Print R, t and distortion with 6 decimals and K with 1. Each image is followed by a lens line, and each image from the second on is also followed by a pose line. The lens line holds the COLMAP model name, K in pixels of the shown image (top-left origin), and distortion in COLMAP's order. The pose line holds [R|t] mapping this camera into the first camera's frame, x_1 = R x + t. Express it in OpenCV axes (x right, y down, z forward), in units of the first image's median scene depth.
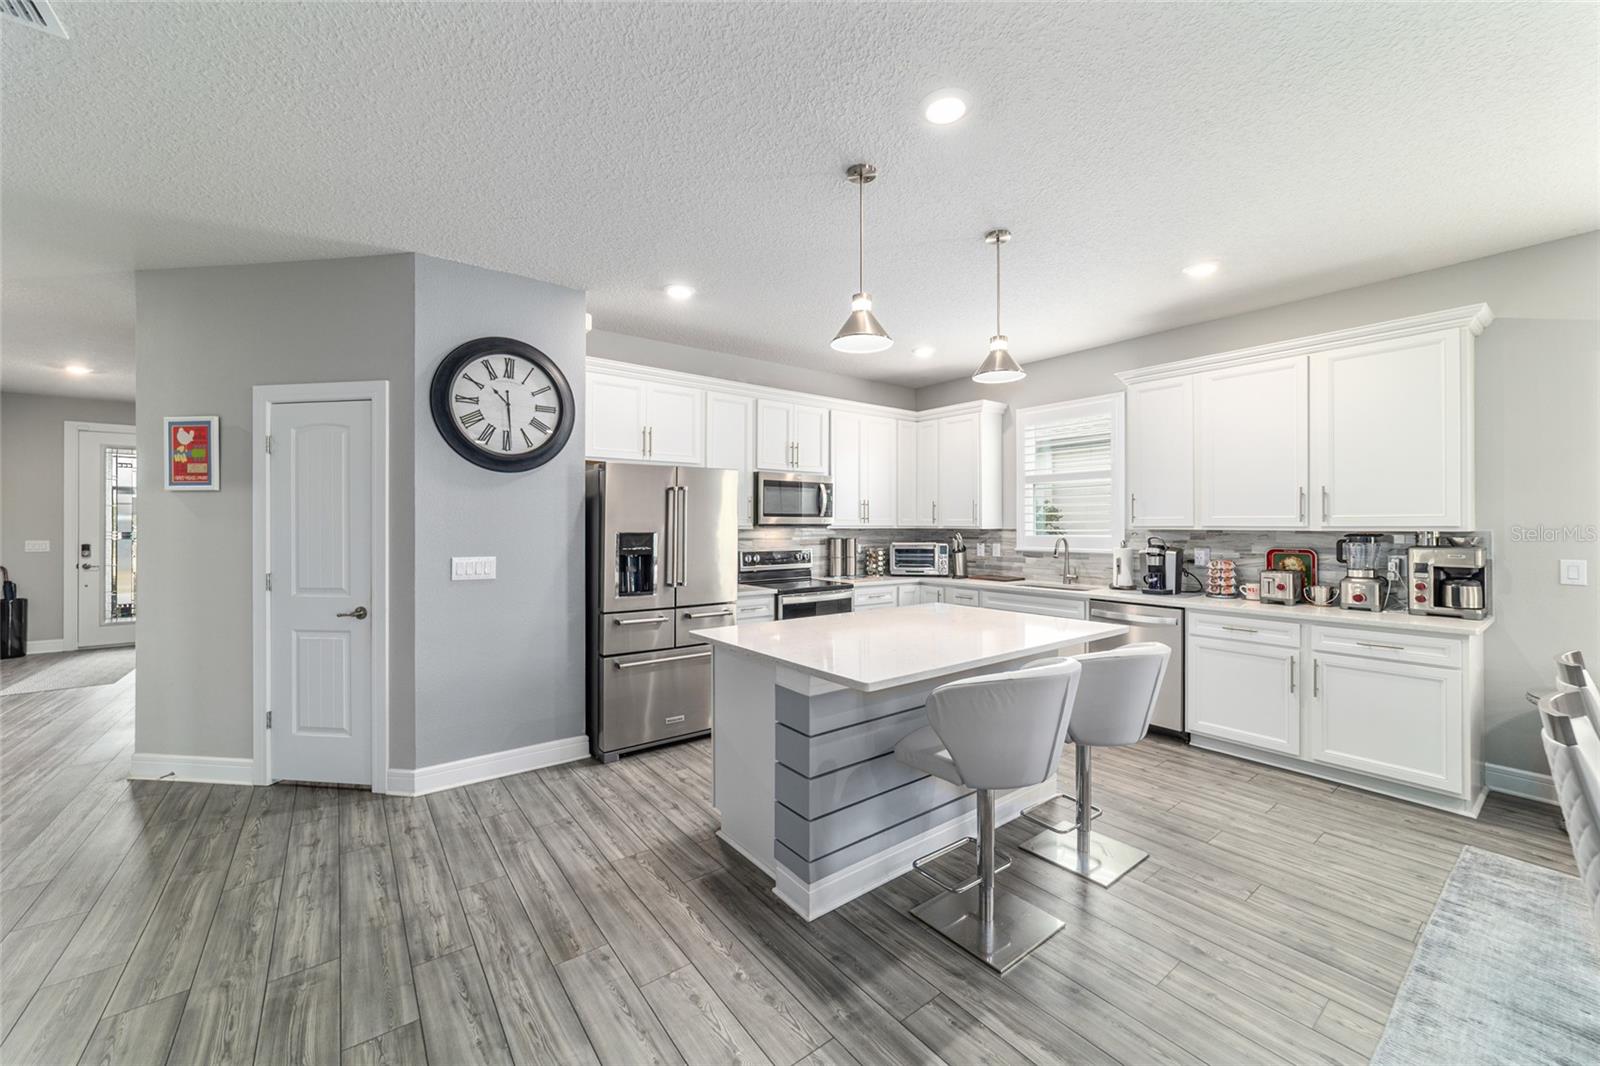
lens RADIAL K [[615.8, 0, 796.9], [0, 615.8, 522.6], [0, 0, 1]] dist [-0.018981, 0.008480]
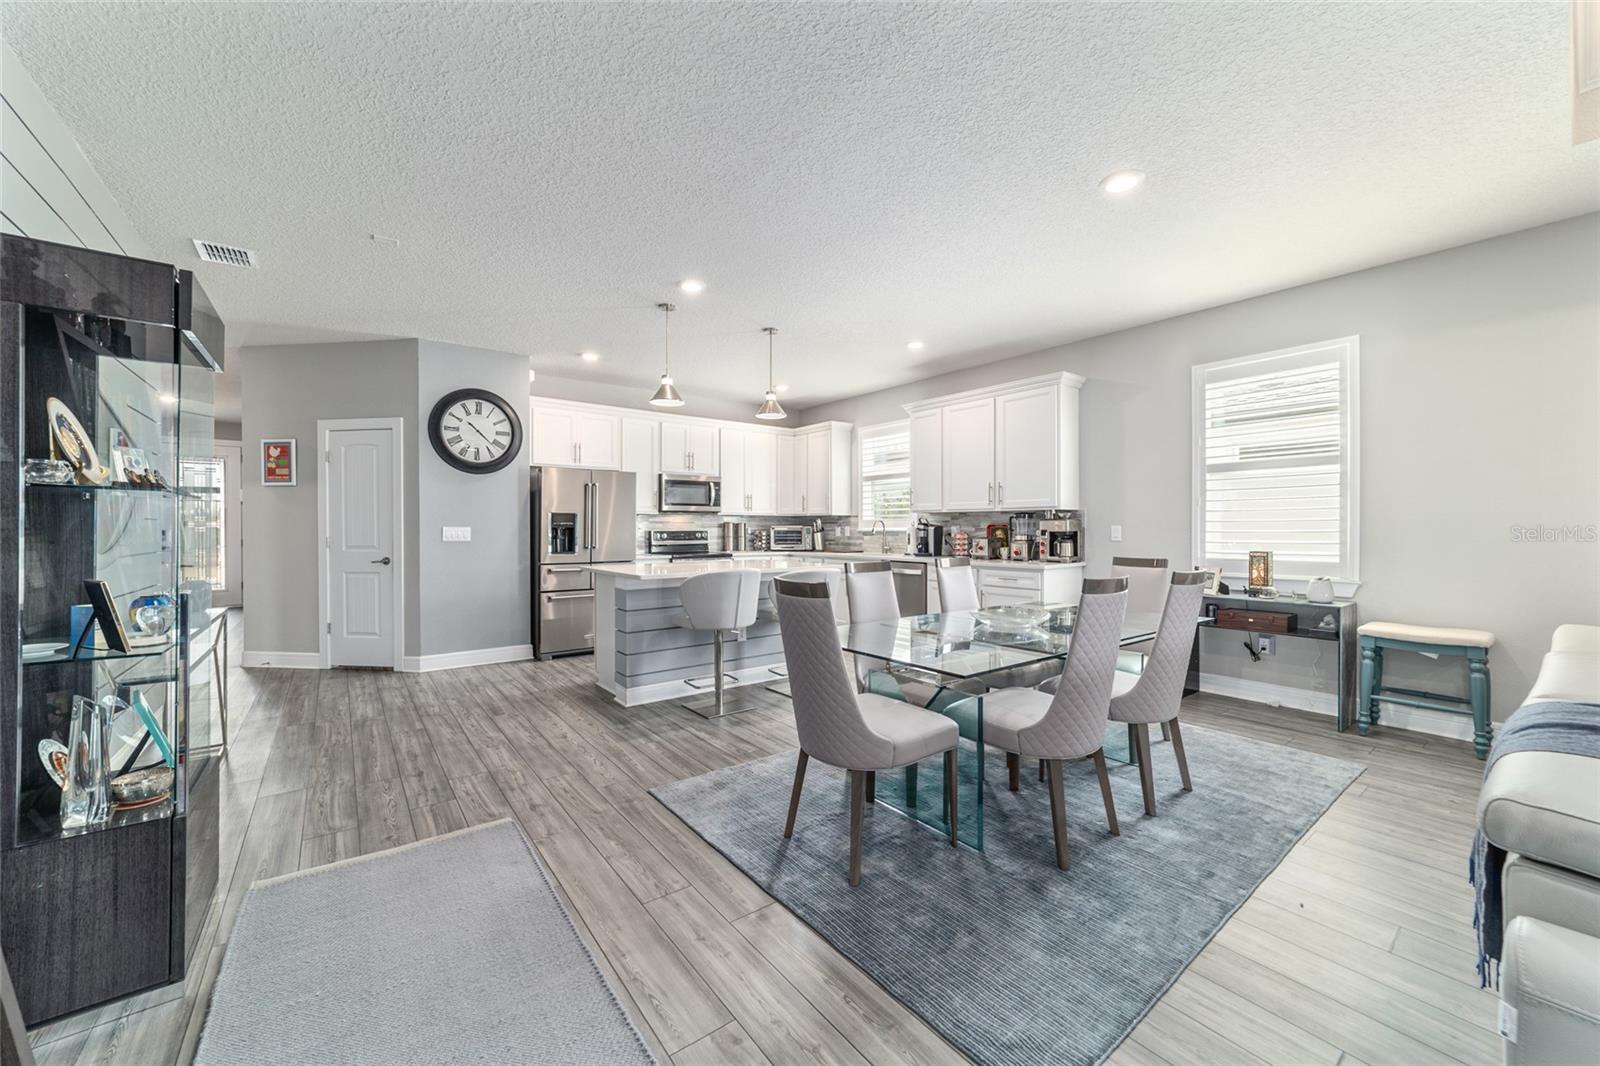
lens RADIAL K [[612.9, 0, 799.3], [0, 612.9, 529.6], [0, 0, 1]] dist [-0.019285, 0.008676]
pose [[0.999988, -0.001039, 0.004786, 0.336206], [0.001002, 0.999969, 0.007799, 0.048314], [-0.004794, -0.007794, 0.999958, -0.555834]]
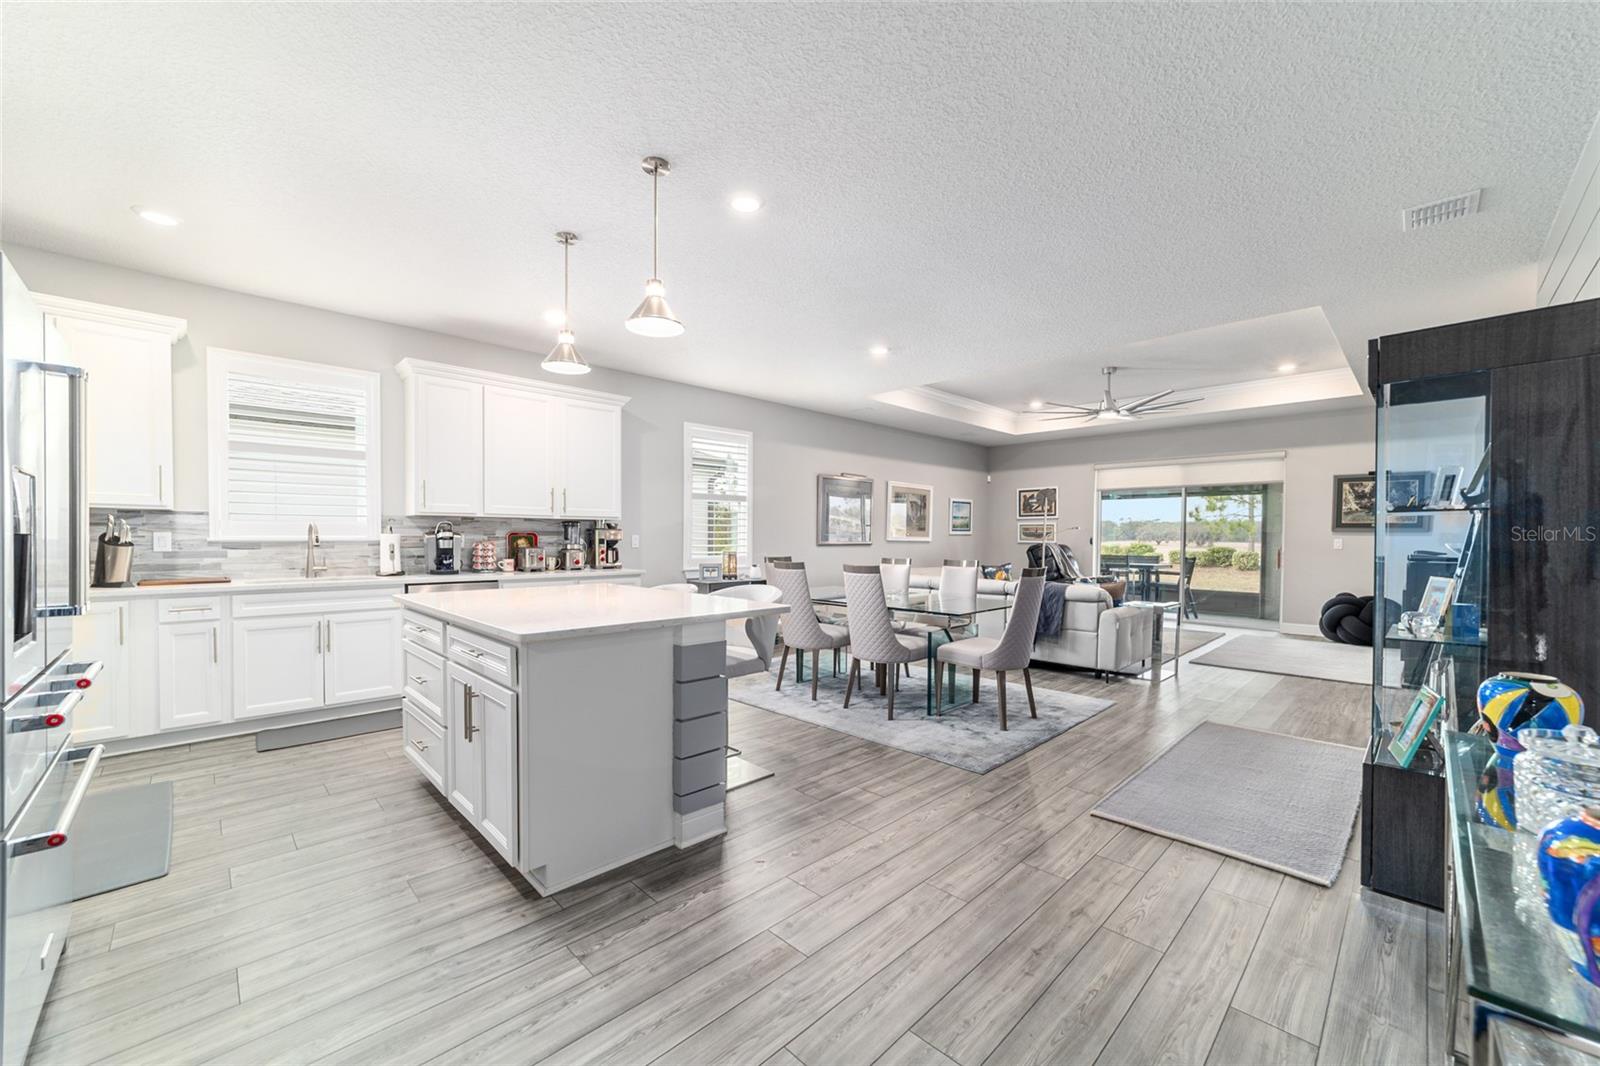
lens RADIAL K [[626.0, 0, 800.1], [0, 626.0, 552.7], [0, 0, 1]] dist [-0.020368, 0.010188]
pose [[-0.131547, -0.025683, 0.990977, -0.708520], [-0.009212, 0.999653, 0.024685, 0.052883], [-0.991267, -0.005881, -0.131738, 0.617331]]
